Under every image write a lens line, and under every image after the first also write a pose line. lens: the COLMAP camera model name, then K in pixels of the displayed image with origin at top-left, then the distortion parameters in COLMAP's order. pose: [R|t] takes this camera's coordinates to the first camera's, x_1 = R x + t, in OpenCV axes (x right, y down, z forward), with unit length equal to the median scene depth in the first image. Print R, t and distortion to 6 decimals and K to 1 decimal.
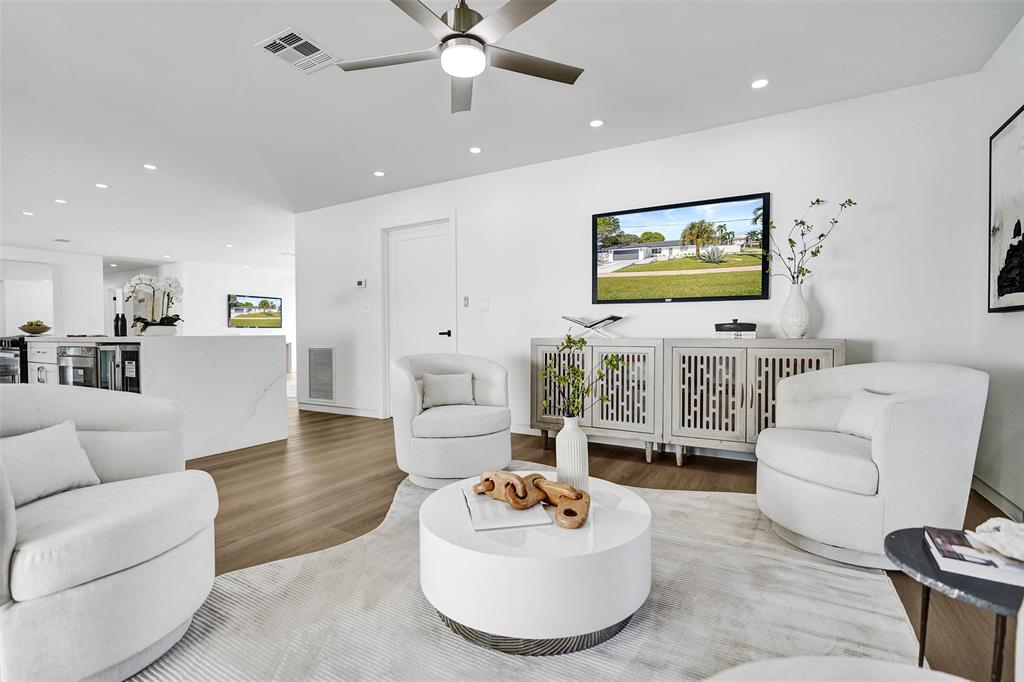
lens RADIAL K [[469.2, 0, 516.9], [0, 469.2, 339.0], [0, 0, 1]] dist [-0.002857, 0.000130]
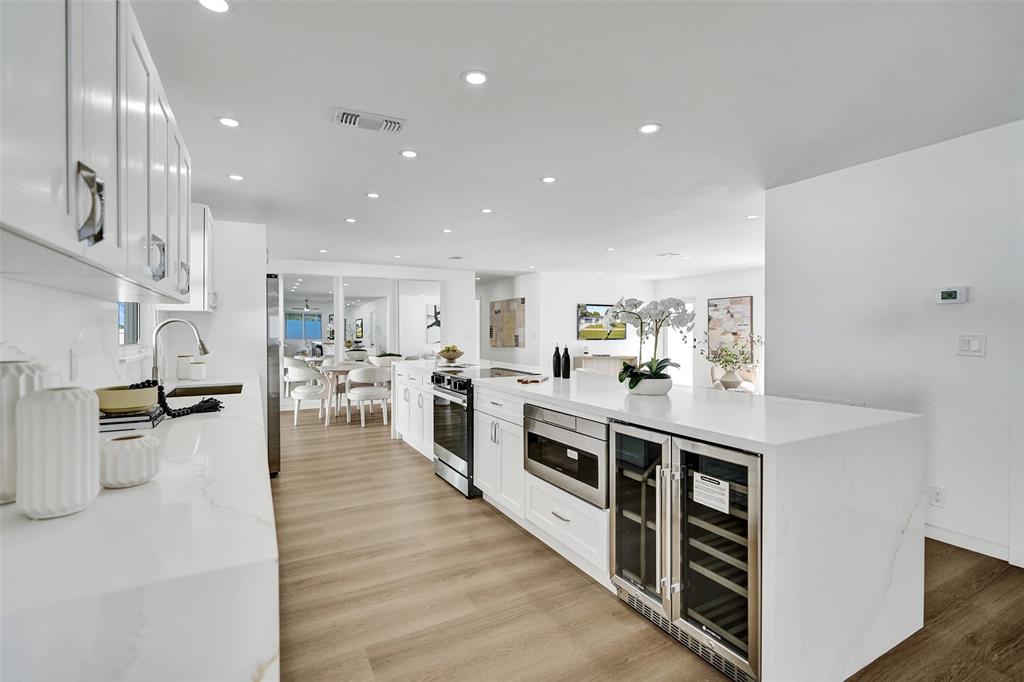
lens RADIAL K [[469.2, 0, 516.9], [0, 469.2, 339.0], [0, 0, 1]] dist [-0.002857, 0.000130]
pose [[0.859301, 0.011428, -0.511342, -0.254973], [-0.005672, 0.999902, 0.012814, -0.038318], [0.511439, -0.008111, 0.859282, 0.151094]]
